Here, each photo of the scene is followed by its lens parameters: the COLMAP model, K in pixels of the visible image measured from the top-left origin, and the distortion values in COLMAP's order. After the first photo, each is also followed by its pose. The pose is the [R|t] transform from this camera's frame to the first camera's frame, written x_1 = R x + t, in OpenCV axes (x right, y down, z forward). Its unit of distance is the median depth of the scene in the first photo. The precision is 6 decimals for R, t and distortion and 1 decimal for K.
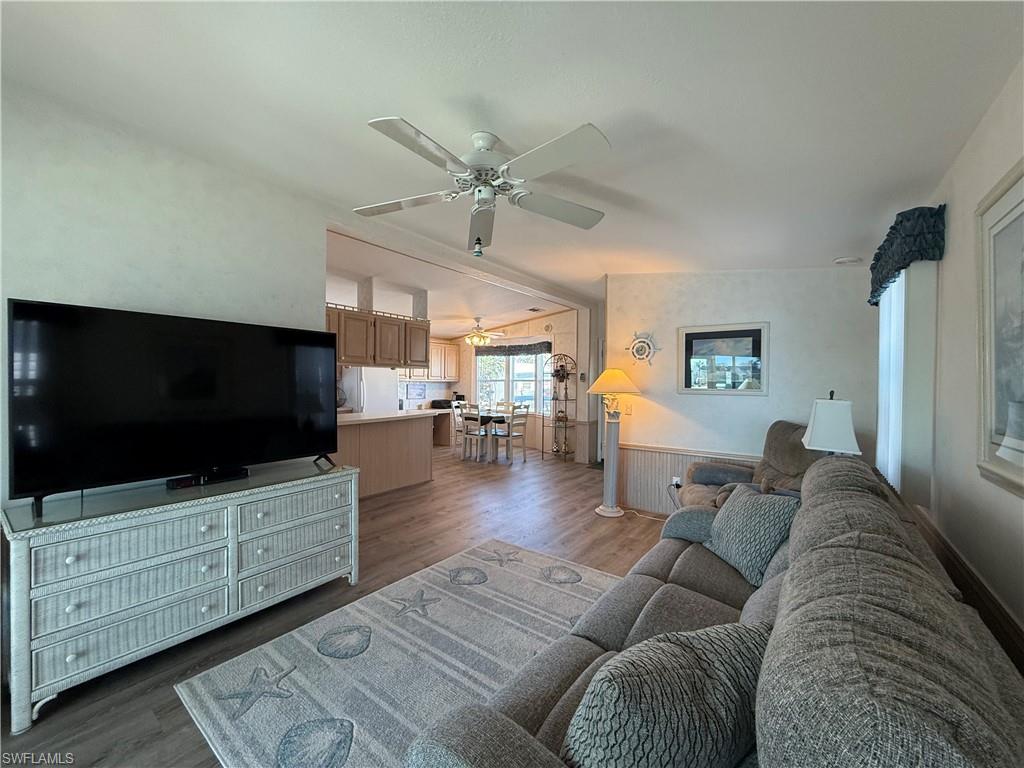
lens RADIAL K [[408.6, 0, 509.6], [0, 408.6, 386.4], [0, 0, 1]] dist [0.000274, 0.000150]
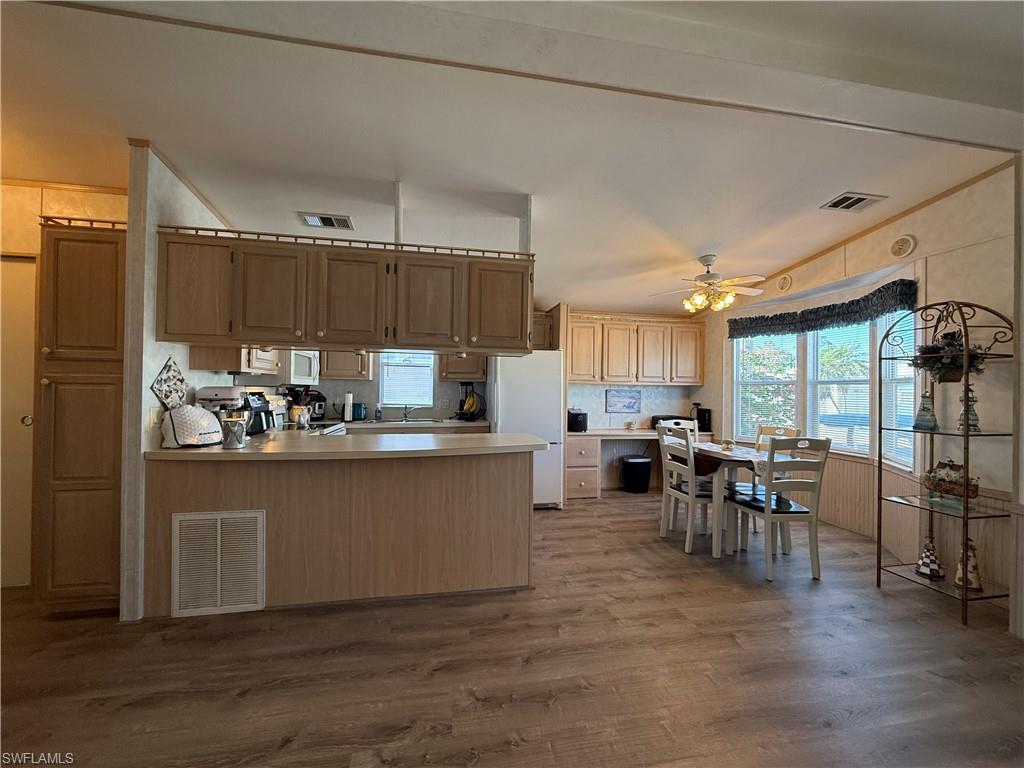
lens RADIAL K [[408.6, 0, 509.6], [0, 408.6, 386.4], [0, 0, 1]] dist [0.000274, 0.000150]
pose [[0.731987, -0.005126, -0.681299, 0.093083], [-0.011230, 0.999745, -0.019588, 0.005225], [0.681226, 0.021989, 0.731743, 0.504708]]
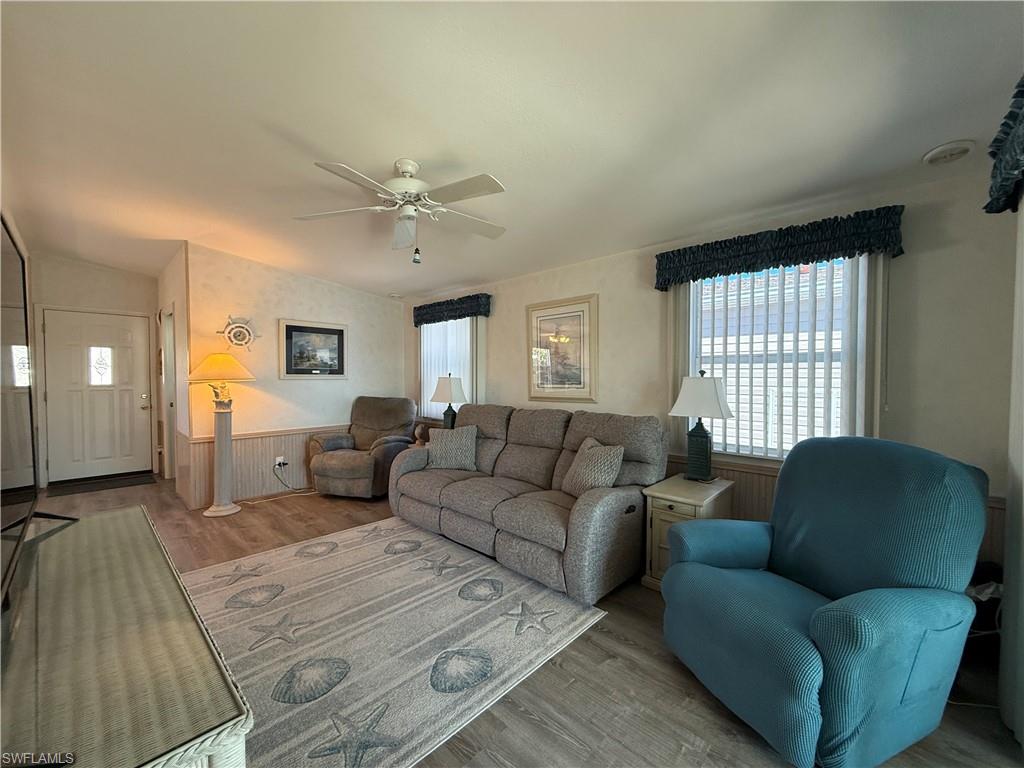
lens RADIAL K [[408.6, 0, 509.6], [0, 408.6, 386.4], [0, 0, 1]] dist [0.000274, 0.000150]
pose [[0.129270, -0.032383, 0.991081, -0.352280], [0.012290, 0.999442, 0.031054, 0.005908], [-0.991533, 0.008166, 0.129595, 0.153784]]
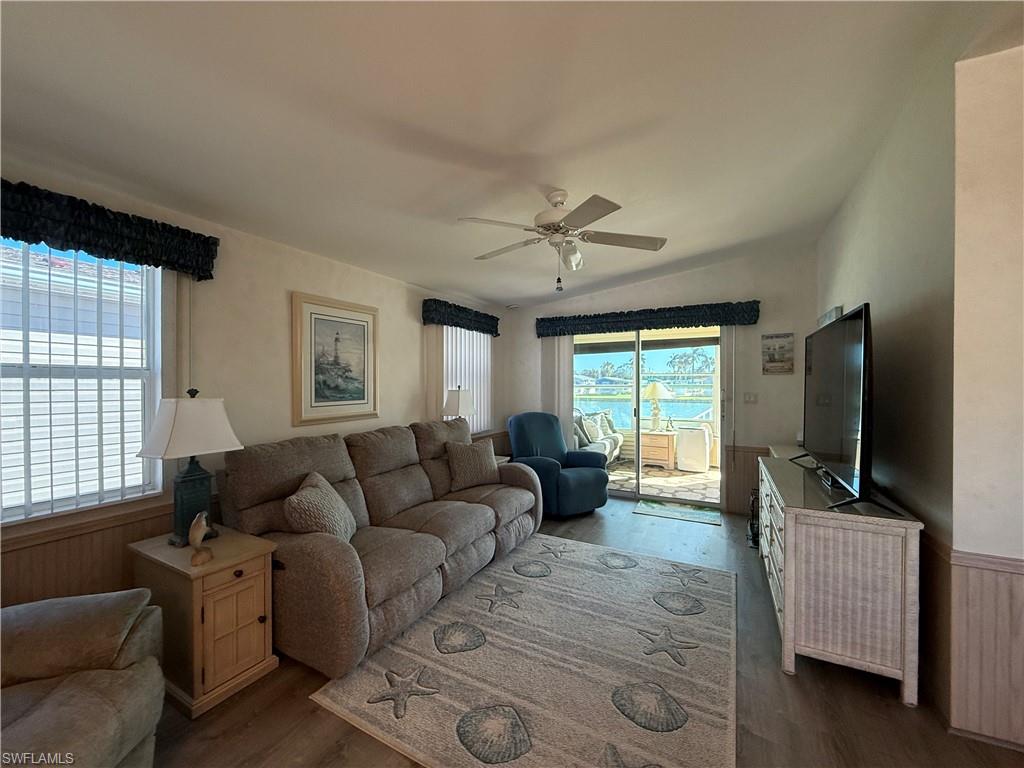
lens RADIAL K [[408.6, 0, 509.6], [0, 408.6, 386.4], [0, 0, 1]] dist [0.000274, 0.000150]
pose [[-0.989121, -0.007283, -0.146924, 0.079183], [-0.009844, 0.999812, 0.016711, -0.004917], [0.146775, 0.017975, -0.989007, 0.642735]]
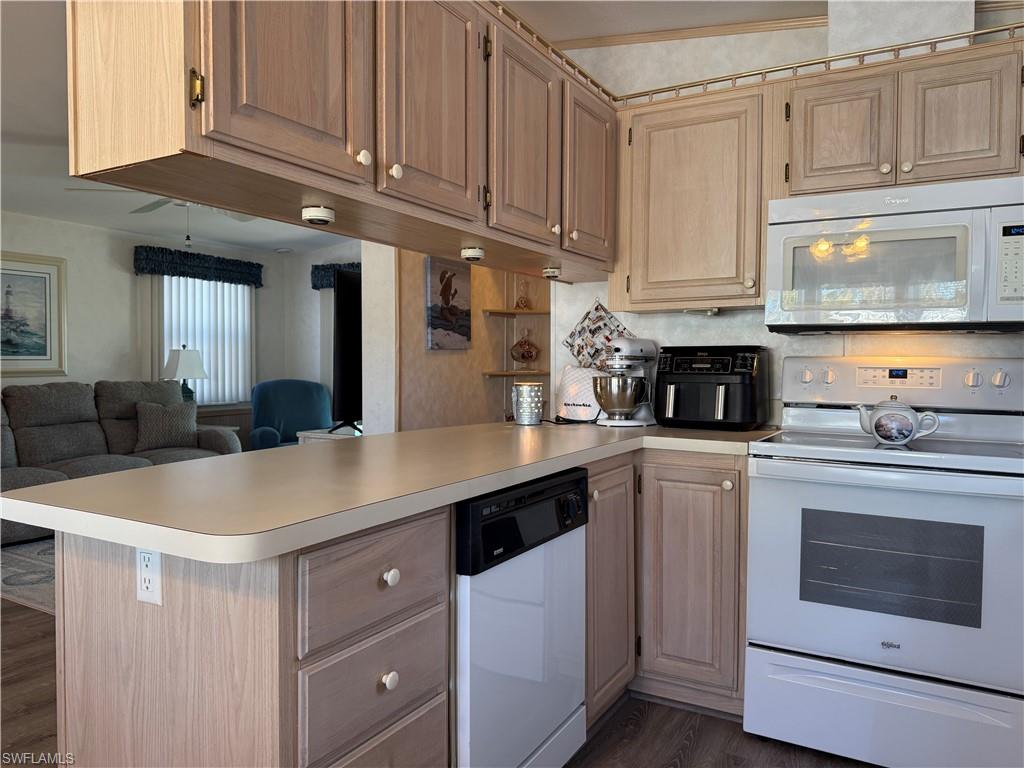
lens RADIAL K [[717.3, 0, 516.1], [0, 717.3, 386.4], [0, 0, 1]] dist [0.062664, -0.085271]
pose [[-0.993172, -0.011672, -0.116071, -0.258413], [-0.016497, 0.999035, 0.040697, 0.013503], [0.115484, 0.042334, -0.992407, 1.018743]]
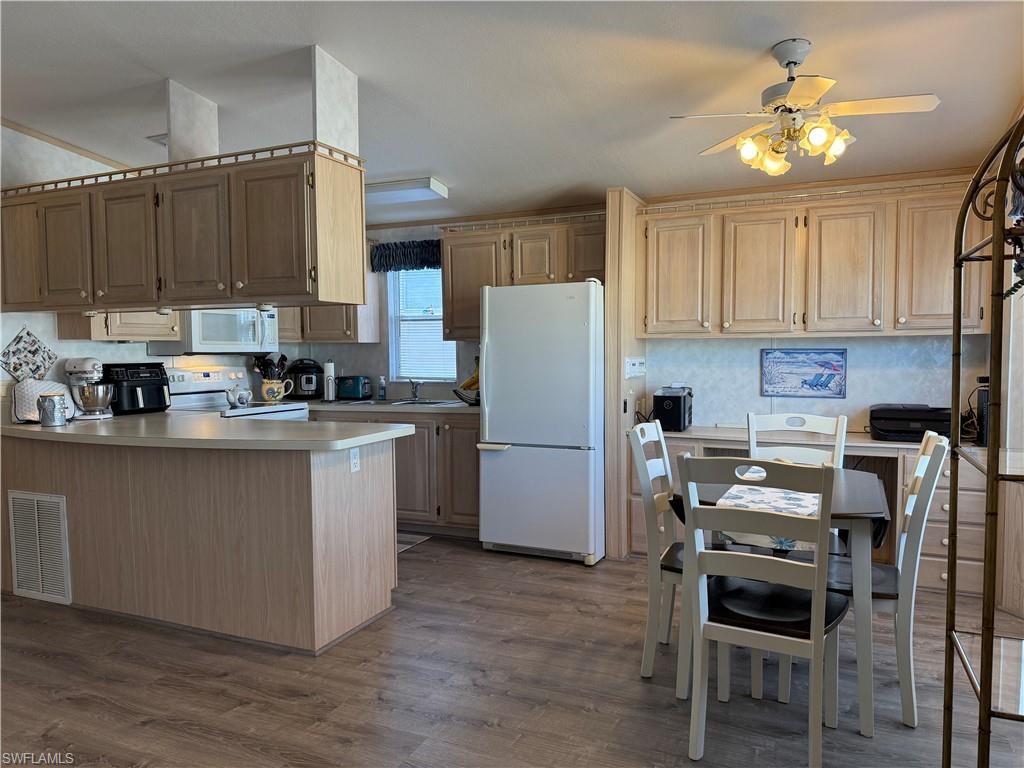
lens RADIAL K [[717.3, 0, 516.1], [0, 717.3, 386.4], [0, 0, 1]] dist [0.062664, -0.085271]
pose [[0.214086, 0.039044, -0.976034, 0.305310], [0.002353, 0.999177, 0.040486, 0.001225], [0.976812, -0.010965, 0.213818, 0.829182]]
